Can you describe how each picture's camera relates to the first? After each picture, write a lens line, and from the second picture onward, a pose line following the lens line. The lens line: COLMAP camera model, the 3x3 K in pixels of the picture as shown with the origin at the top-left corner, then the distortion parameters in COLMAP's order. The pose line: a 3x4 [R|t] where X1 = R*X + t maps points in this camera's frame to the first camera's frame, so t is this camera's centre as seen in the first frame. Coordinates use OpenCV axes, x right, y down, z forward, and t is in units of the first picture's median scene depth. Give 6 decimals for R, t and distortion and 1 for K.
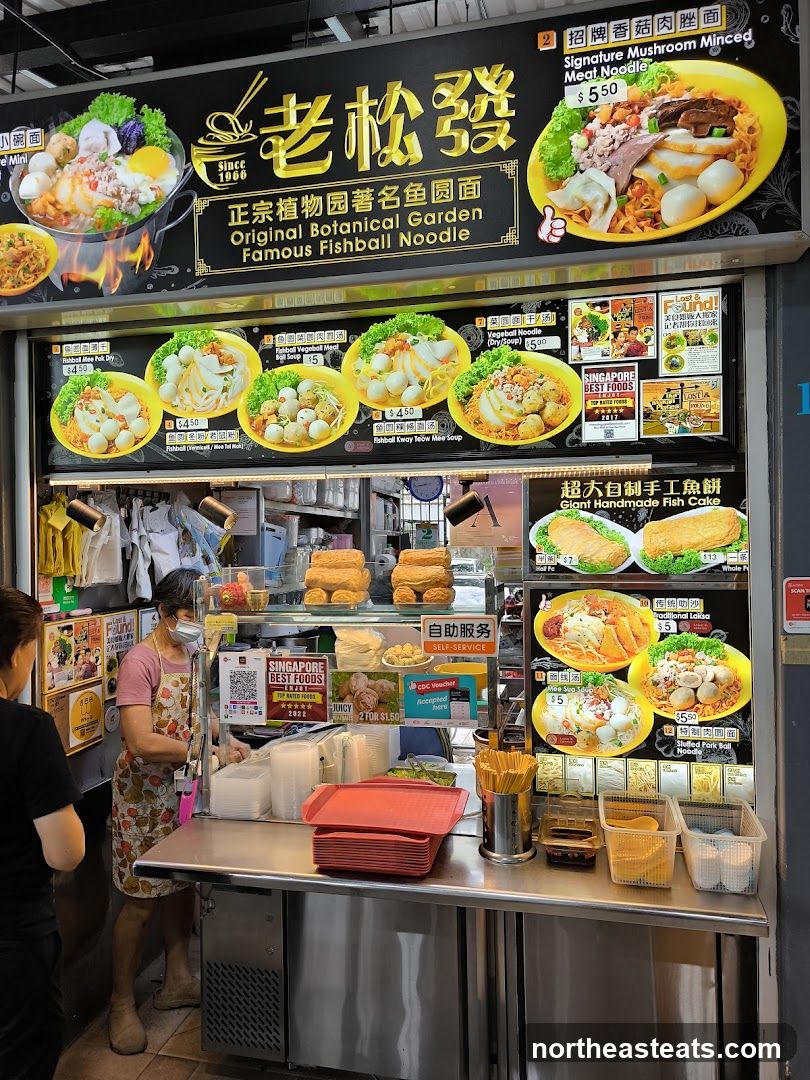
lens RADIAL K [[733.2, 0, 405.0], [0, 733.2, 540.0], [0, 0, 1]] dist [0.050837, -0.063772]
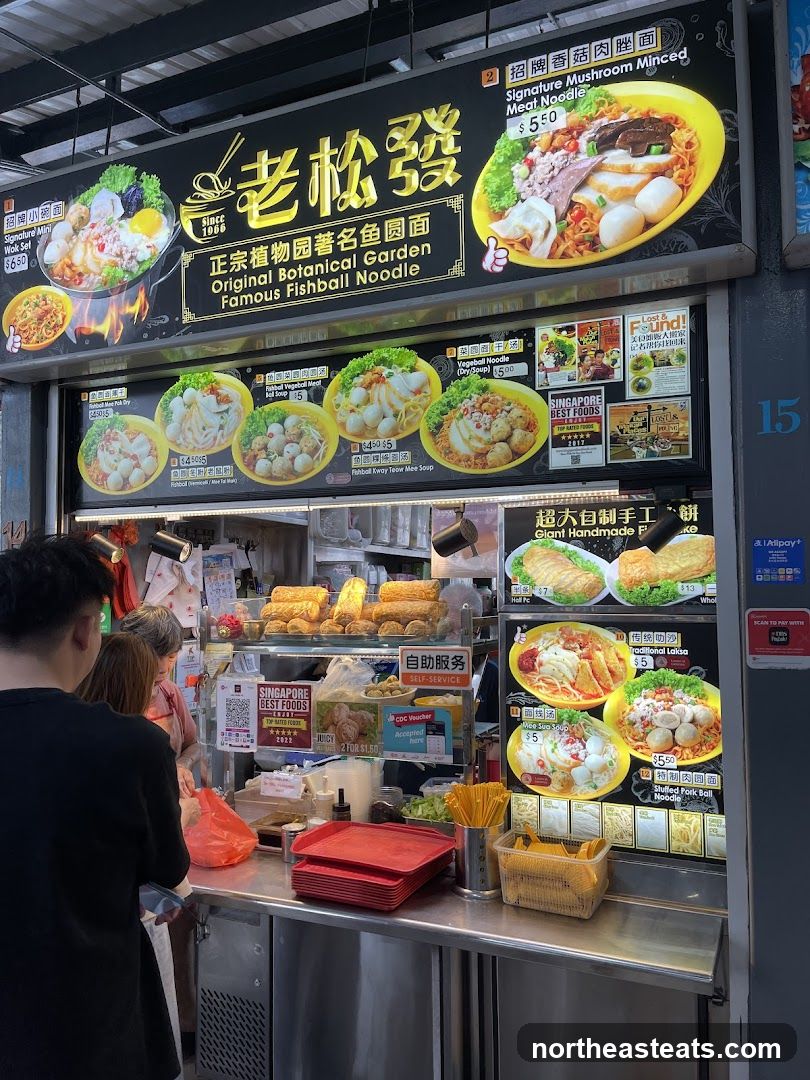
lens RADIAL K [[798.0, 0, 402.8], [0, 798.0, 550.8], [0, 0, 1]] dist [0.057434, -0.089700]
pose [[0.981528, -0.002524, -0.191304, 0.252181], [-0.006159, 0.998978, -0.044782, 0.023292], [0.191221, 0.045133, 0.980509, -0.069802]]
